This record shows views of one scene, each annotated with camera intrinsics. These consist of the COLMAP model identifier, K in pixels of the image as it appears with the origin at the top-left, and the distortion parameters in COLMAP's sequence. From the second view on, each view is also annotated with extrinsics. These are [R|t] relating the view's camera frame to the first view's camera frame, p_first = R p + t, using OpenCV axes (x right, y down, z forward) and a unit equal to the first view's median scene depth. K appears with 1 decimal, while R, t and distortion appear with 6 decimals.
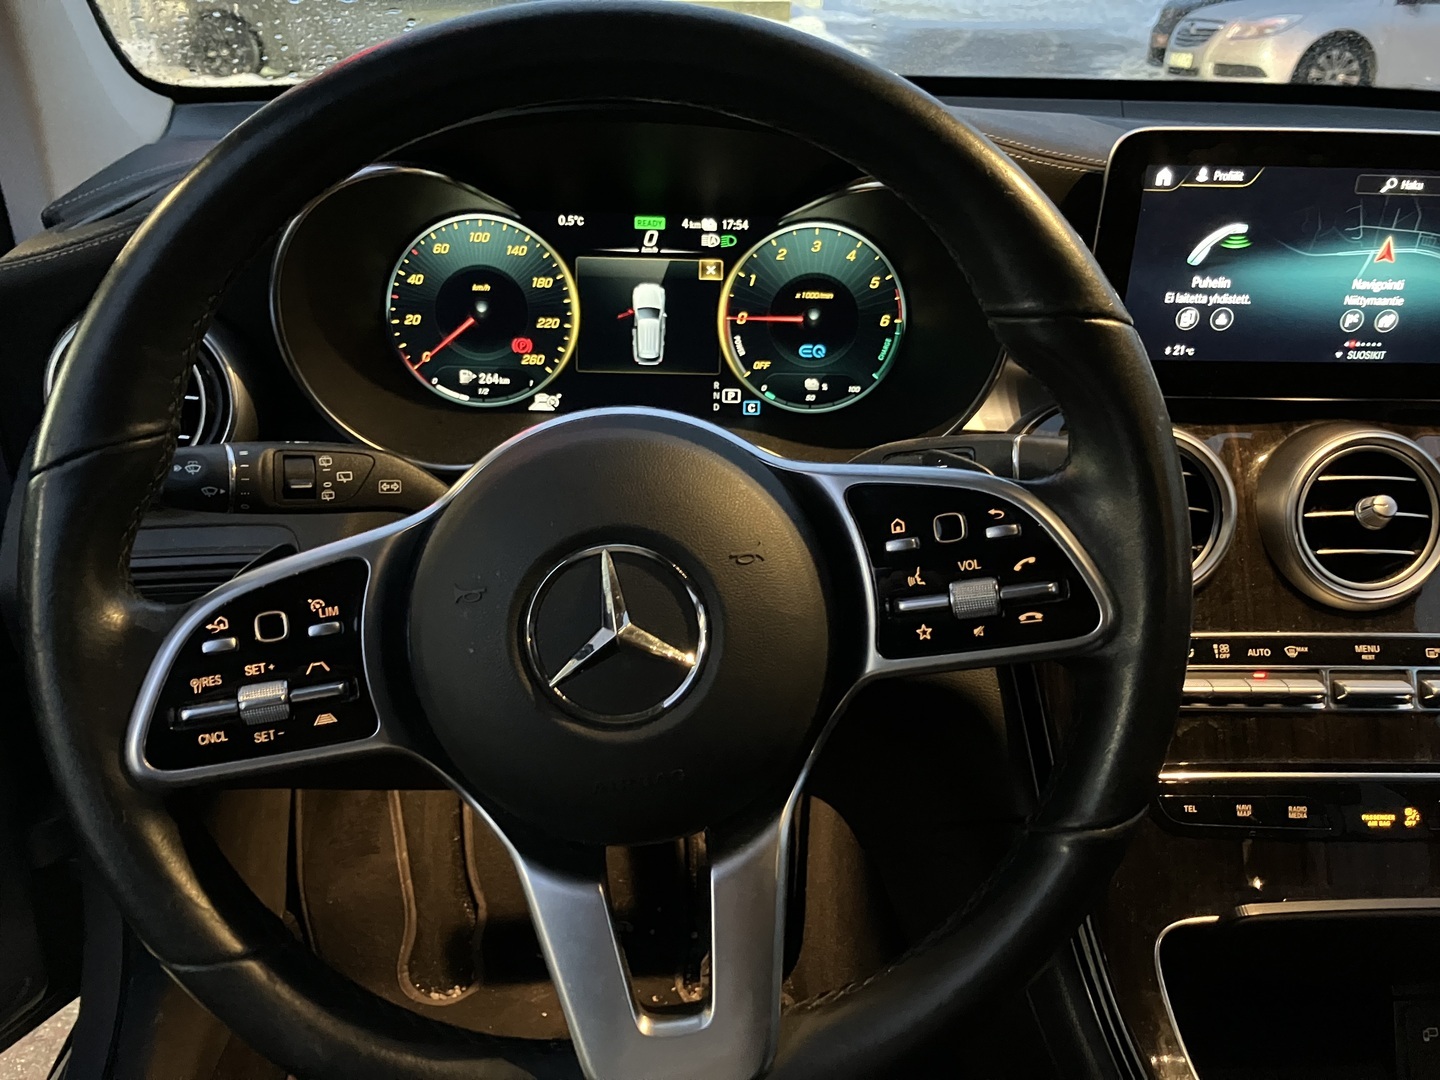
lens RADIAL K [[1196.7, 0, 720.0], [0, 1196.7, 540.0], [0, 0, 1]] dist [-0.107014, -0.002474]
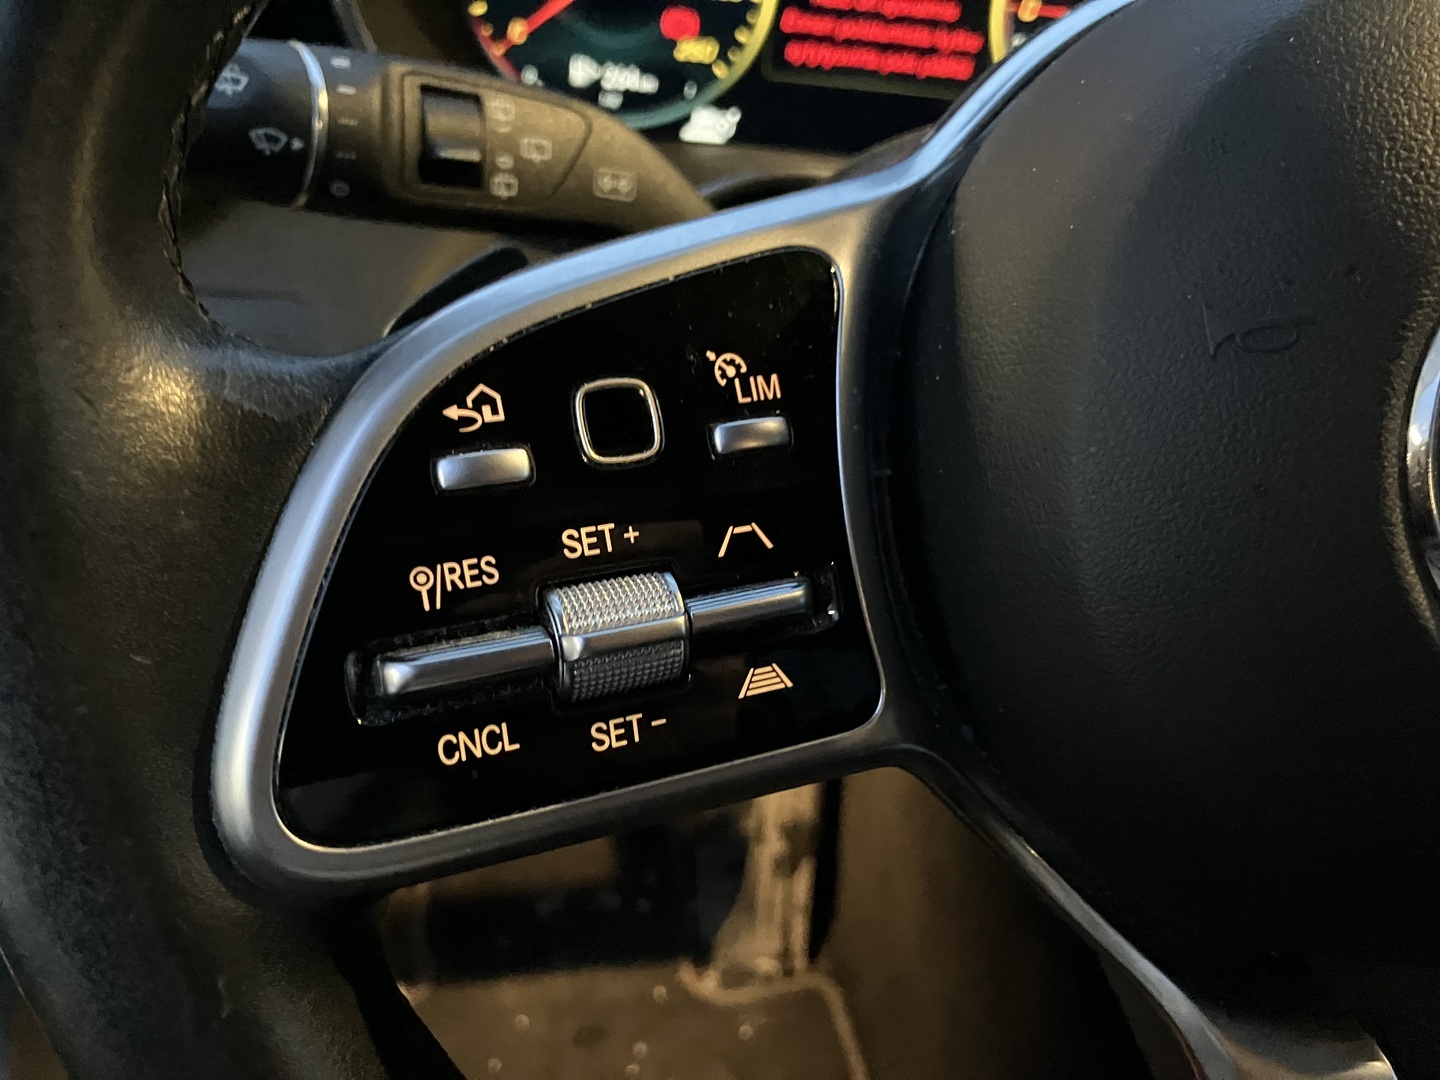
lens RADIAL K [[1297.9, 0, 720.0], [0, 1297.9, 540.0], [0, 0, 1]] dist [-0.000880, -0.003838]
pose [[0.994367, 0.021755, 0.103734, -0.385604], [-0.030656, 0.995909, 0.085001, 0.074130], [-0.101461, -0.087703, 0.990966, 0.600302]]
